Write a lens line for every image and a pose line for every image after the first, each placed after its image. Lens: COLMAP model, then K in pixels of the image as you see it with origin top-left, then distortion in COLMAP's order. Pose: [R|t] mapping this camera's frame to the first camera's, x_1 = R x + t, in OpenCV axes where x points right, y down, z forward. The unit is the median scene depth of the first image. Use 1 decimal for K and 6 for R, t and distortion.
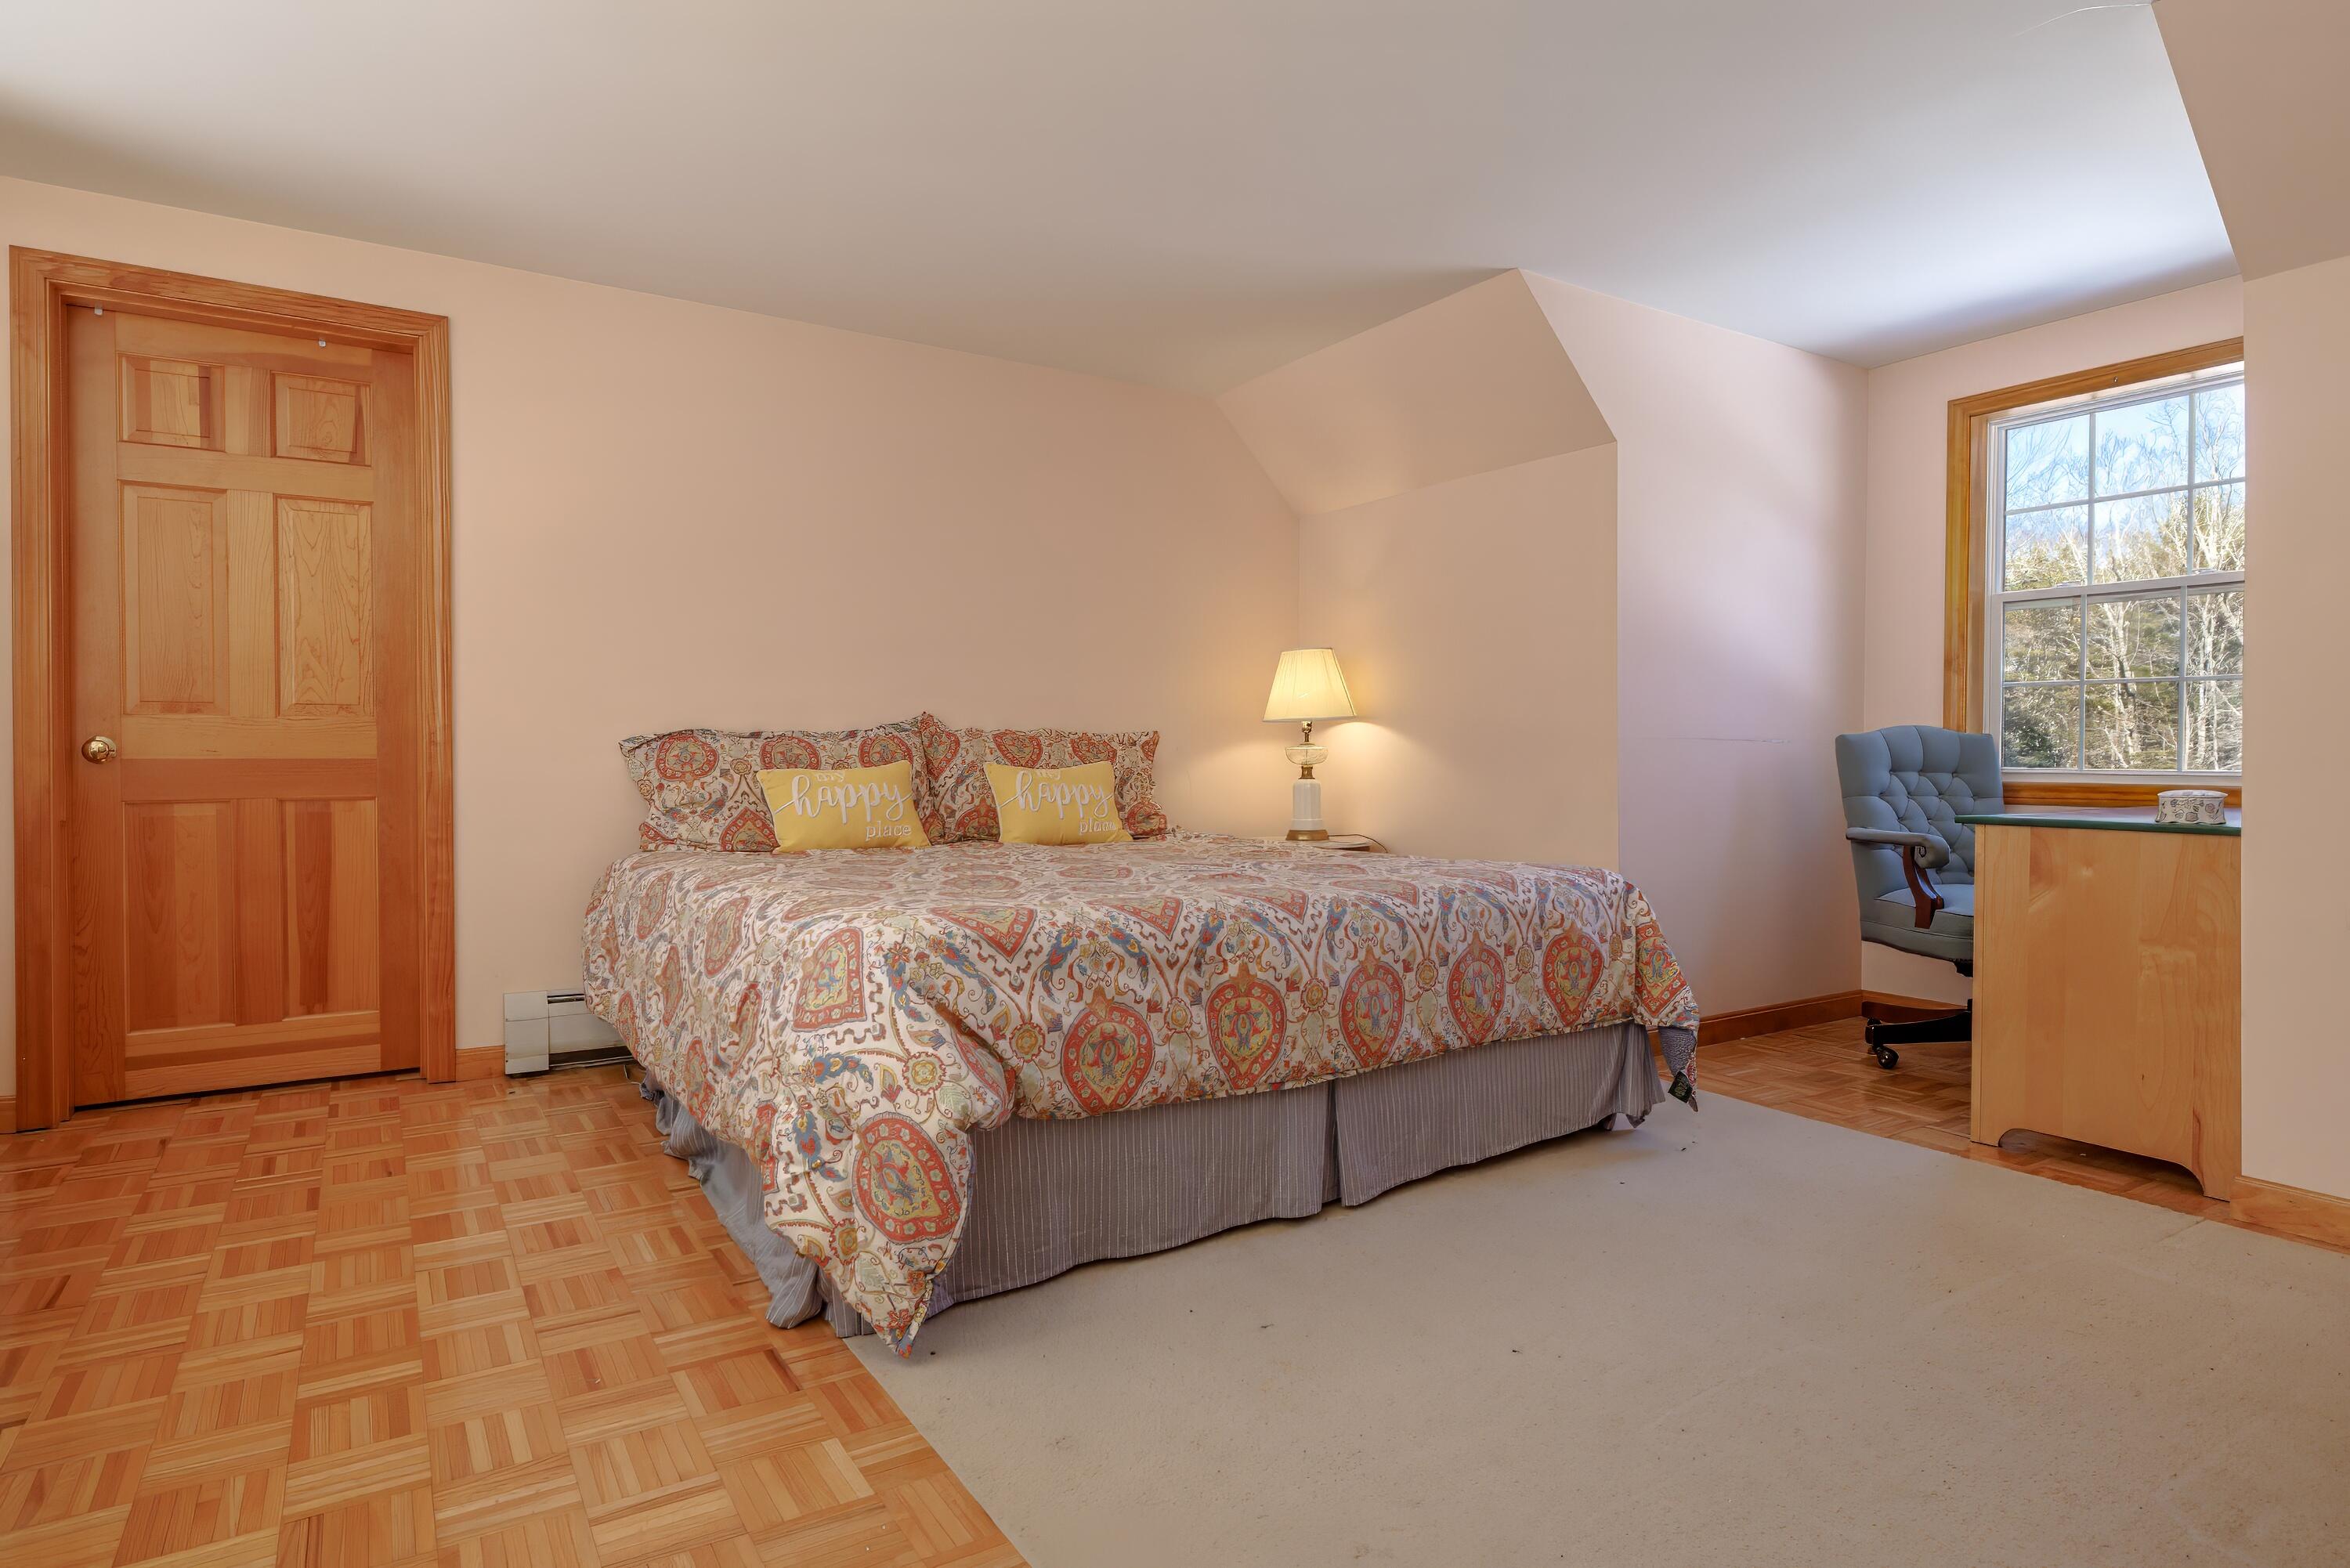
lens RADIAL K [[1243.8, 0, 1182.6], [0, 1243.8, 778.2], [0, 0, 1]] dist [0.002560, 0.000309]
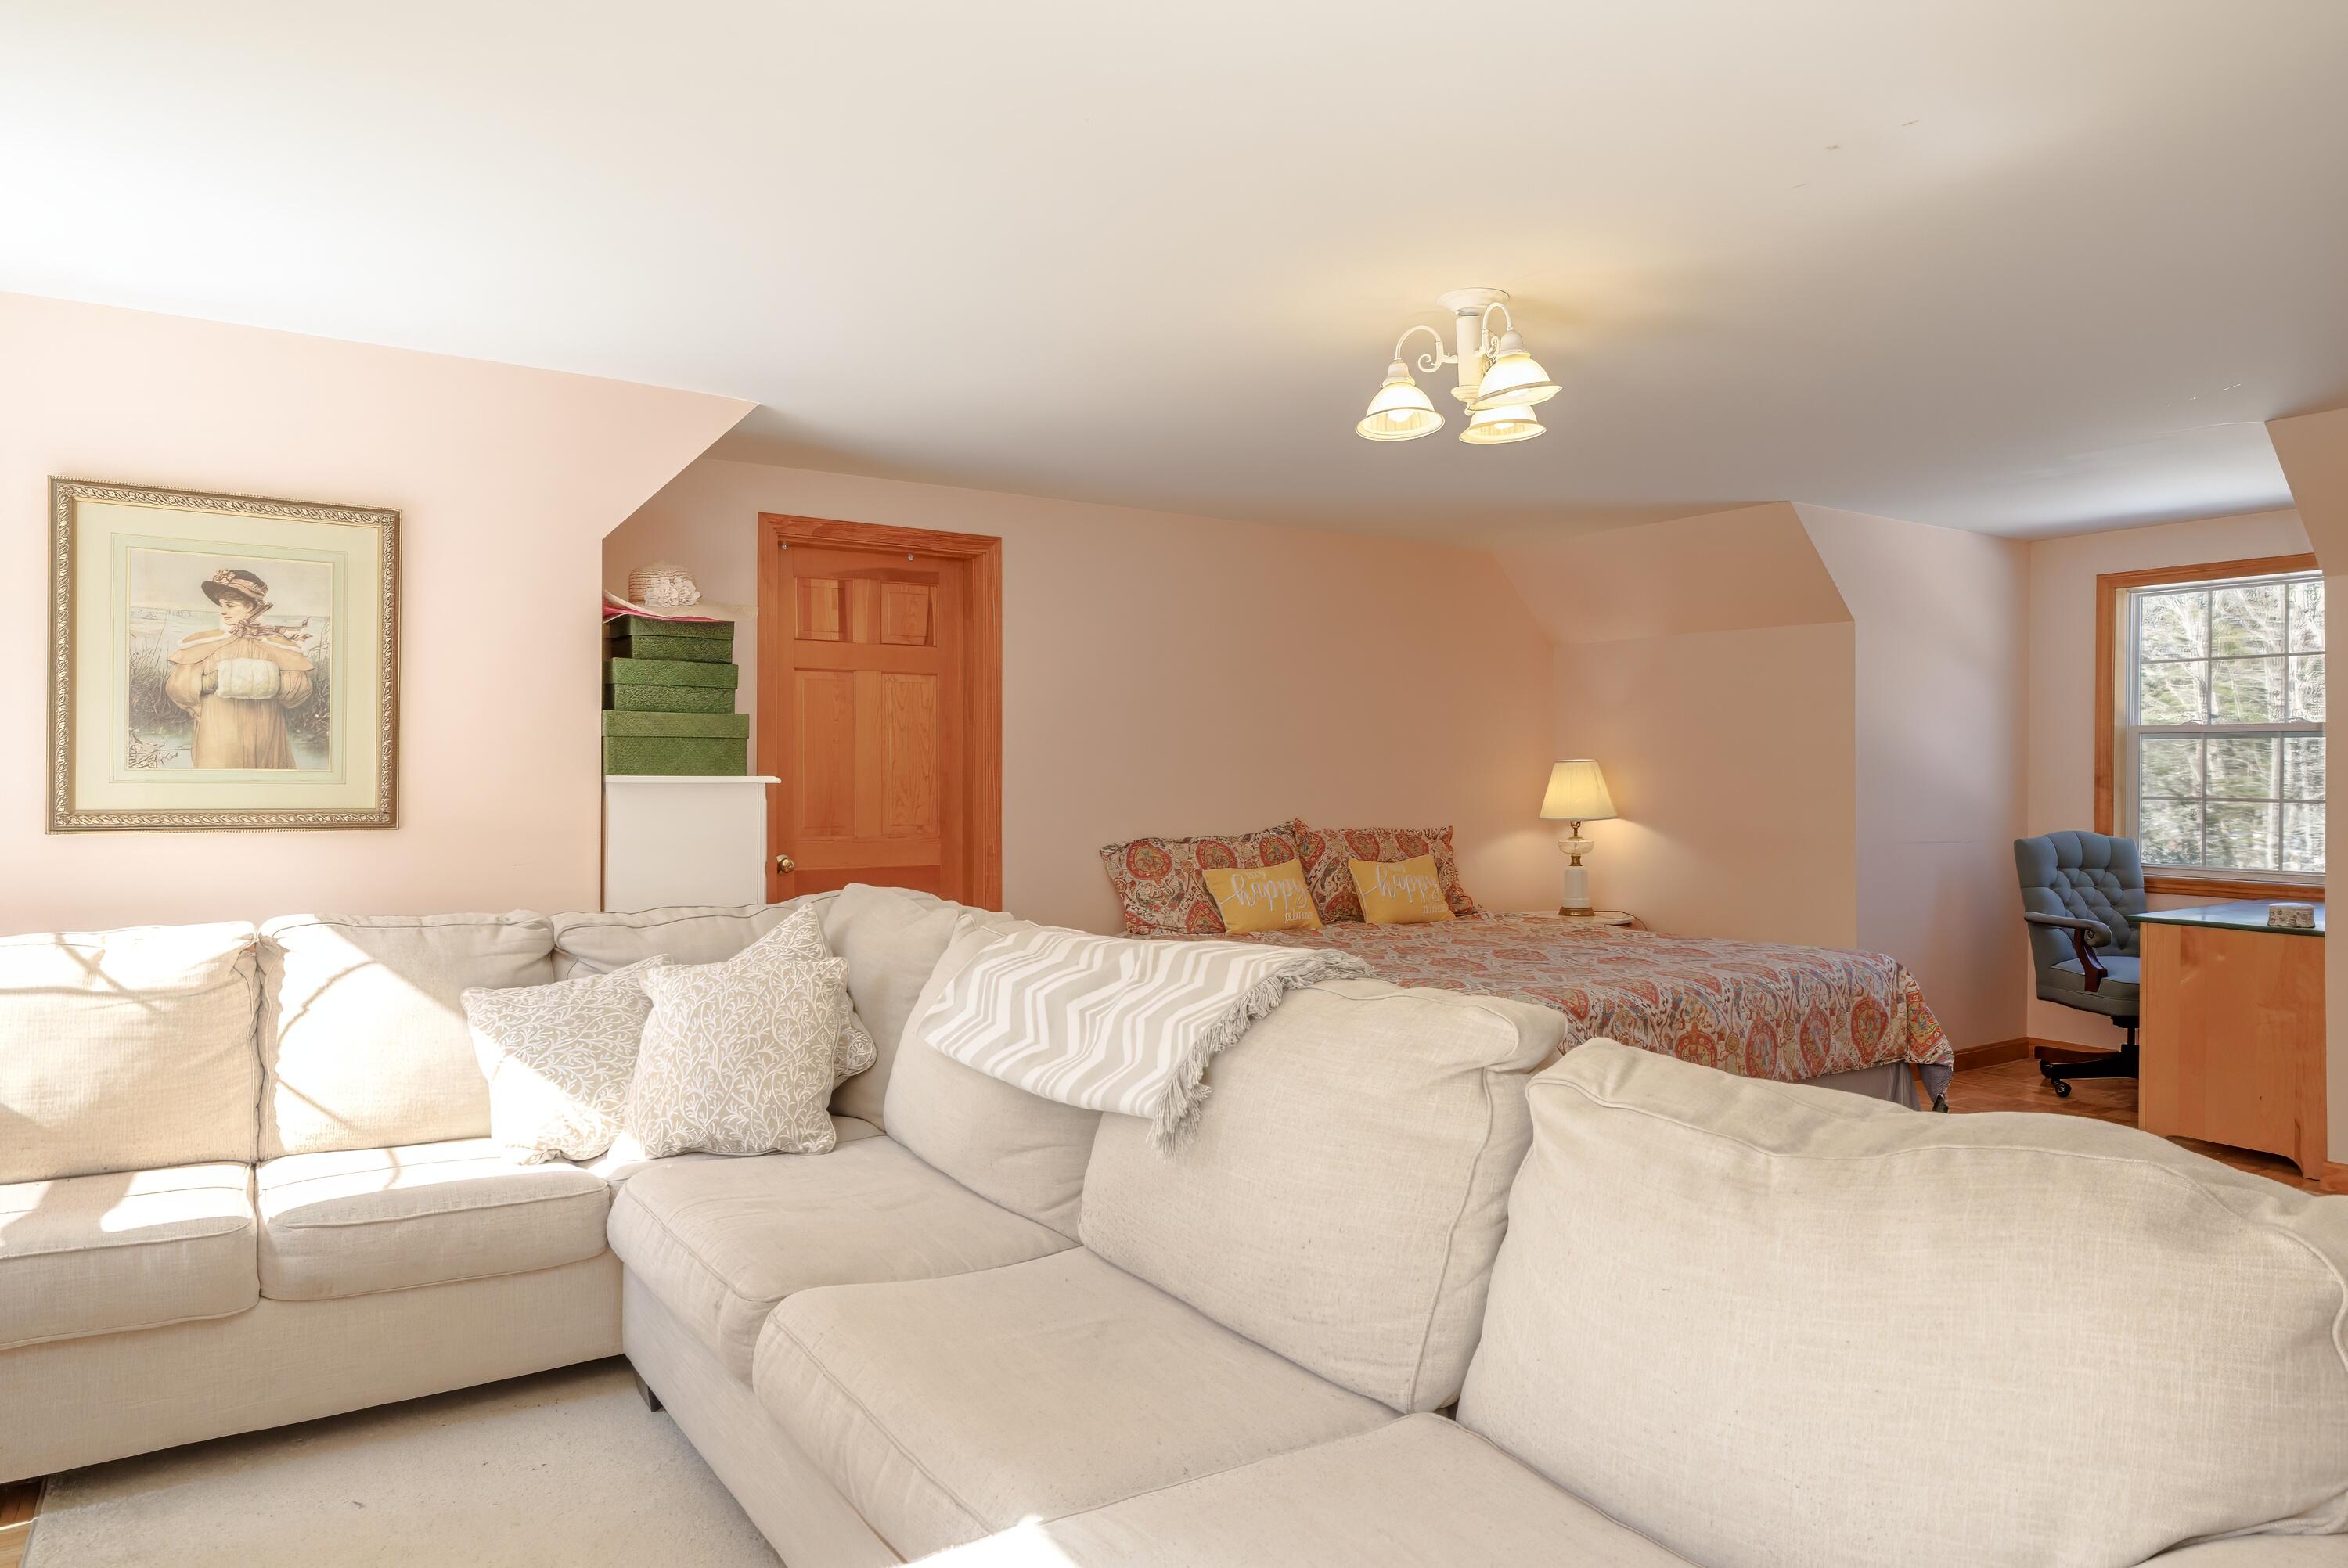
lens RADIAL K [[1415.0, 0, 1154.3], [0, 1415.0, 773.9], [0, 0, 1]] dist [0.002969, -0.000806]
pose [[0.999940, 0.001157, 0.010886, -0.462574], [-0.001014, 0.999913, -0.013114, -0.099755], [-0.010900, 0.013102, 0.999855, -0.554067]]
